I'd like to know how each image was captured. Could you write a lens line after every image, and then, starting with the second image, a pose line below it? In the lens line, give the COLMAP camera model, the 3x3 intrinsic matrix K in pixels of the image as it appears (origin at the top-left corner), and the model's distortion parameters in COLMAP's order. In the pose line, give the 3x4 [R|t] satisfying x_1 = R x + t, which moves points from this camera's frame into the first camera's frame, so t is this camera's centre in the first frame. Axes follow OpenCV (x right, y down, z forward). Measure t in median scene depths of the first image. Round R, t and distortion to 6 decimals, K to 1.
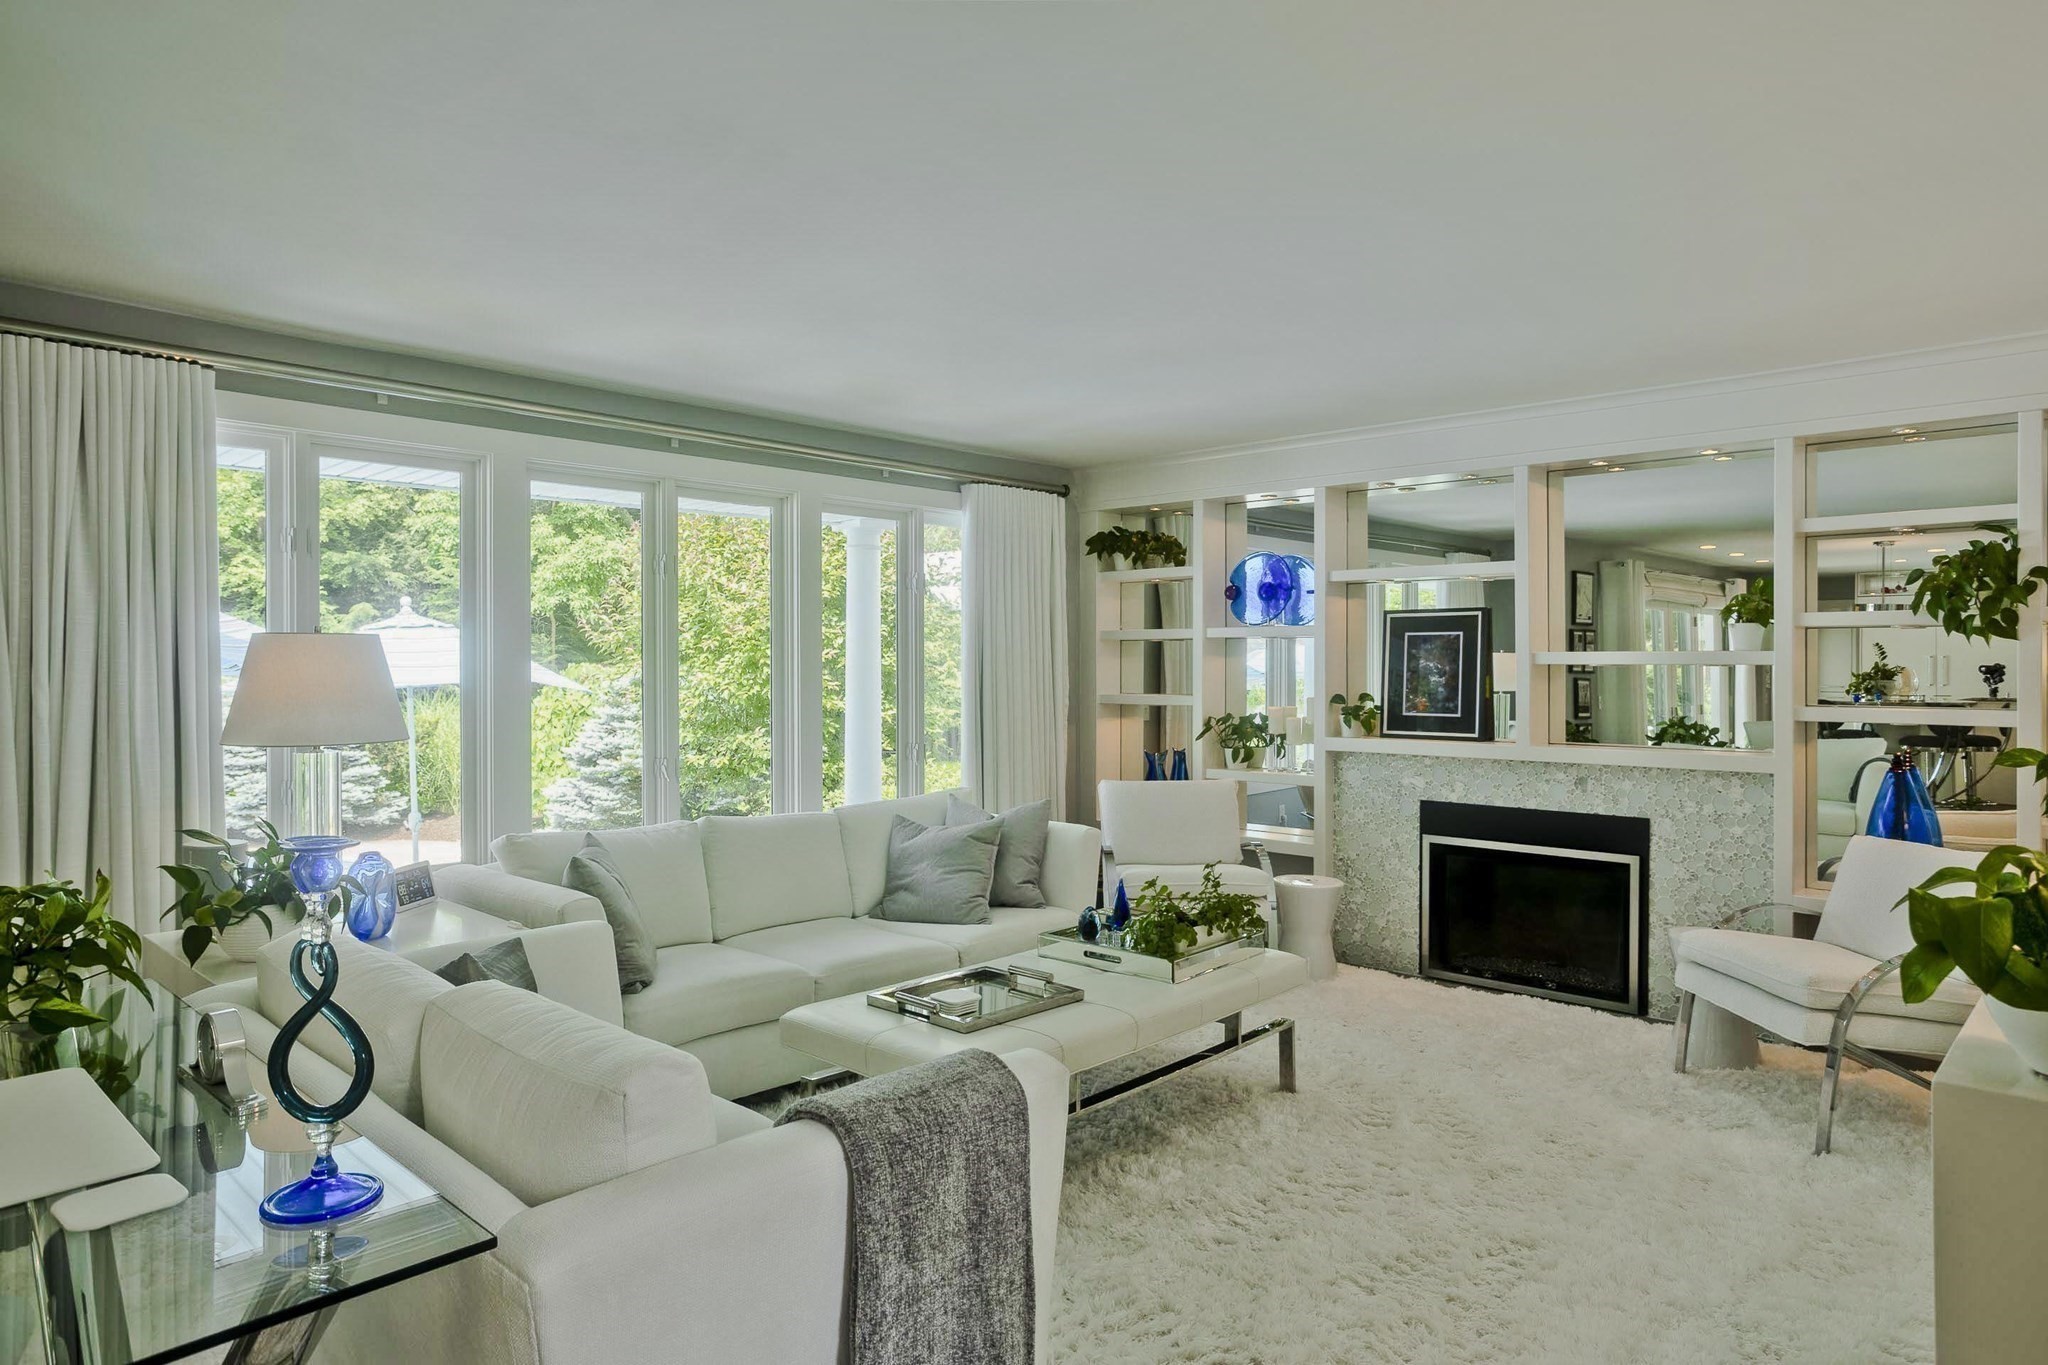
lens RADIAL K [[1236.1, 0, 1025.9], [0, 1236.1, 677.8], [0, 0, 1]] dist [-0.007166, 0.001509]
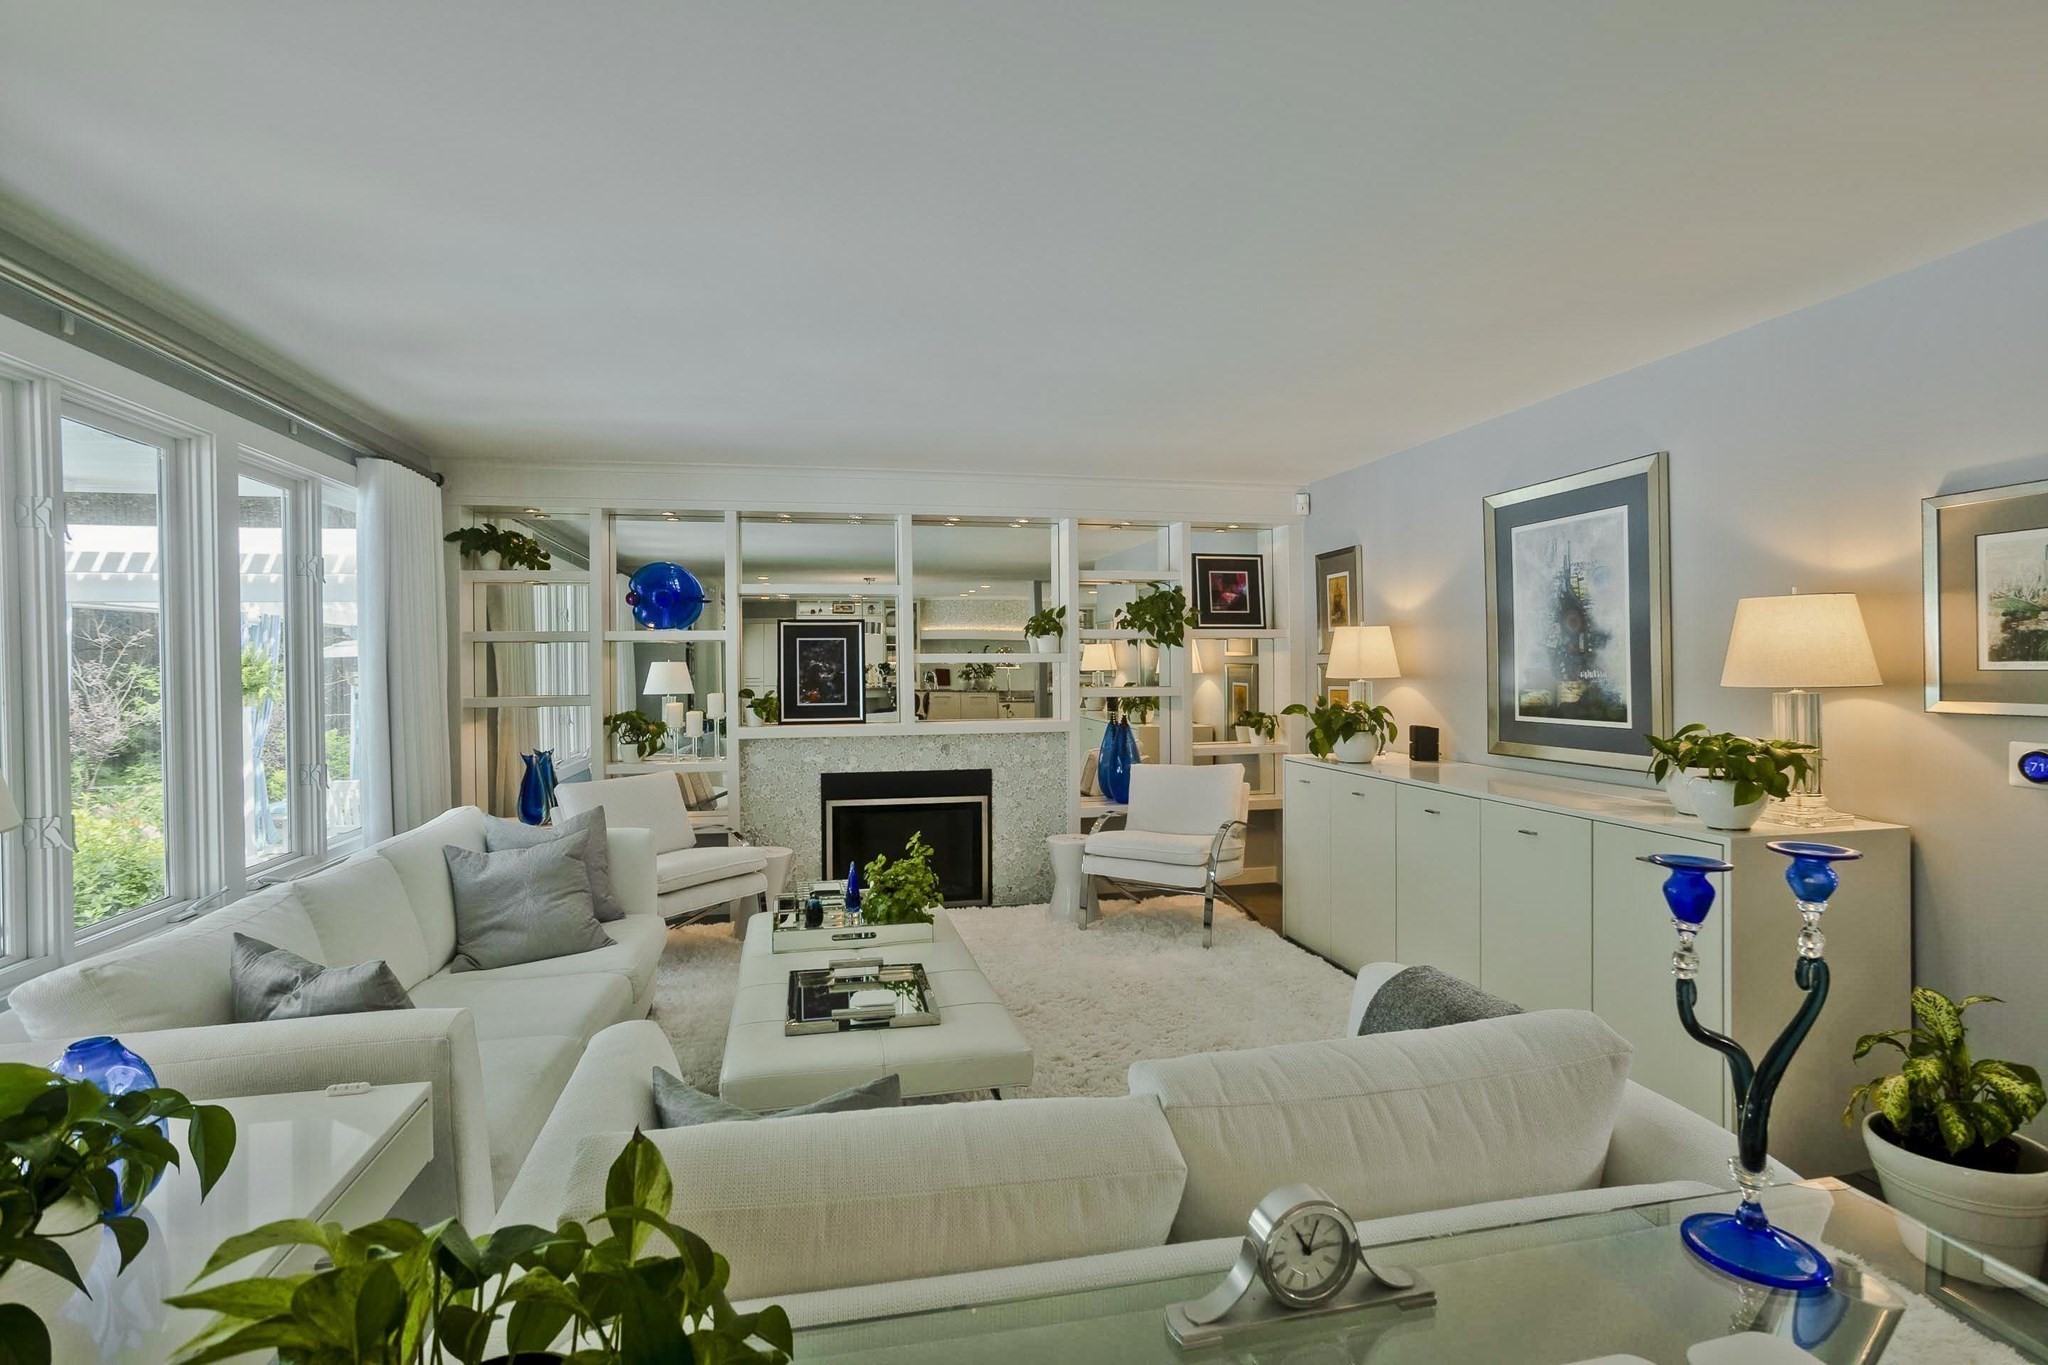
lens RADIAL K [[974.1, 0, 1020.7], [0, 974.1, 673.8], [0, 0, 1]] dist [-0.025047, 0.005438]
pose [[0.577416, -0.010878, 0.816378, -0.369050], [0.017444, 0.999847, 0.000985, 0.001355], [-0.816264, 0.013672, 0.577517, 0.275184]]
